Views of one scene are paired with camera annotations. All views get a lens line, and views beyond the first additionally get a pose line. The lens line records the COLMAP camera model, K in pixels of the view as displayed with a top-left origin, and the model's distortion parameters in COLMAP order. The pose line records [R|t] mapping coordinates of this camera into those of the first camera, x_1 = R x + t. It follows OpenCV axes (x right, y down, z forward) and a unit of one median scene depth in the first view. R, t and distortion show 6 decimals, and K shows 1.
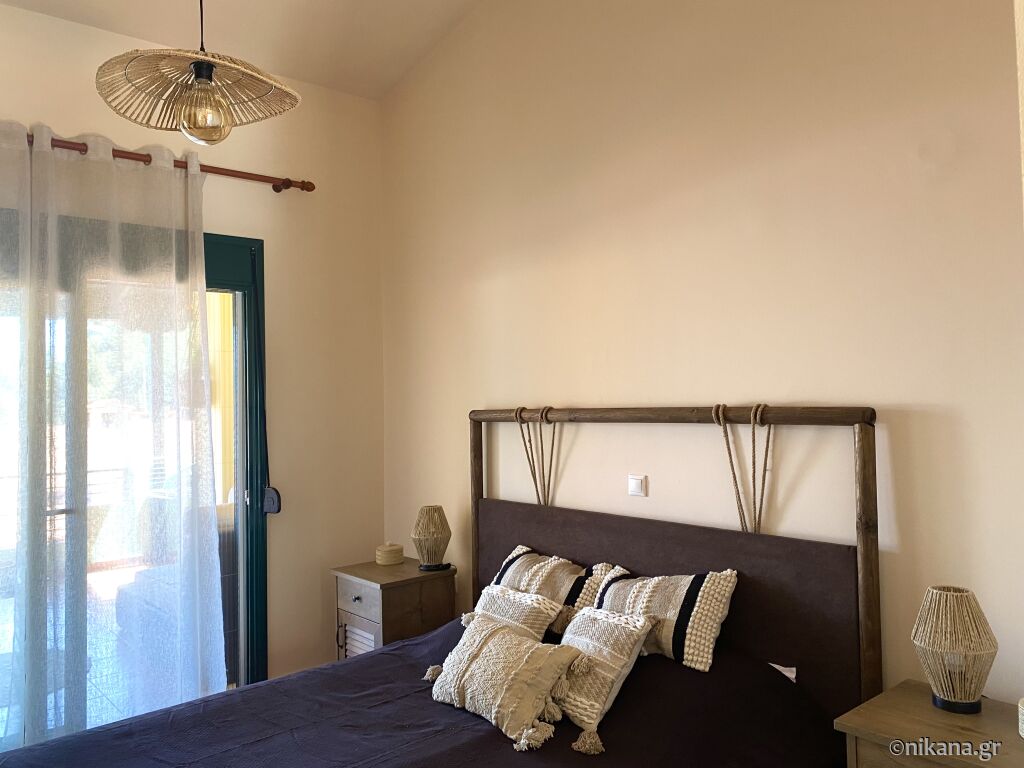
lens RADIAL K [[768.6, 0, 512.0], [0, 768.6, 384.0], [0, 0, 1]] dist [0.072744, -0.128362]
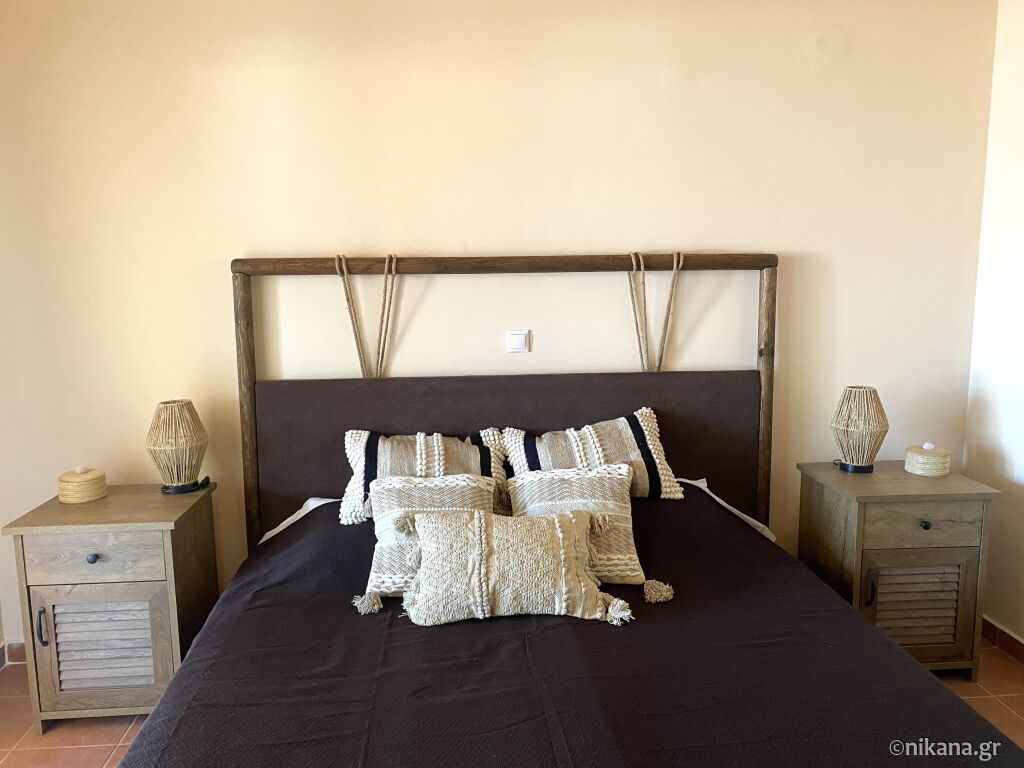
lens RADIAL K [[777.8, 0, 512.0], [0, 777.8, 384.0], [0, 0, 1]] dist [0.230977, -0.566871]
pose [[0.603358, -0.122839, 0.787953, -0.673715], [-0.022007, 0.985124, 0.170429, 0.024044], [-0.797167, -0.120170, 0.591679, 0.493091]]
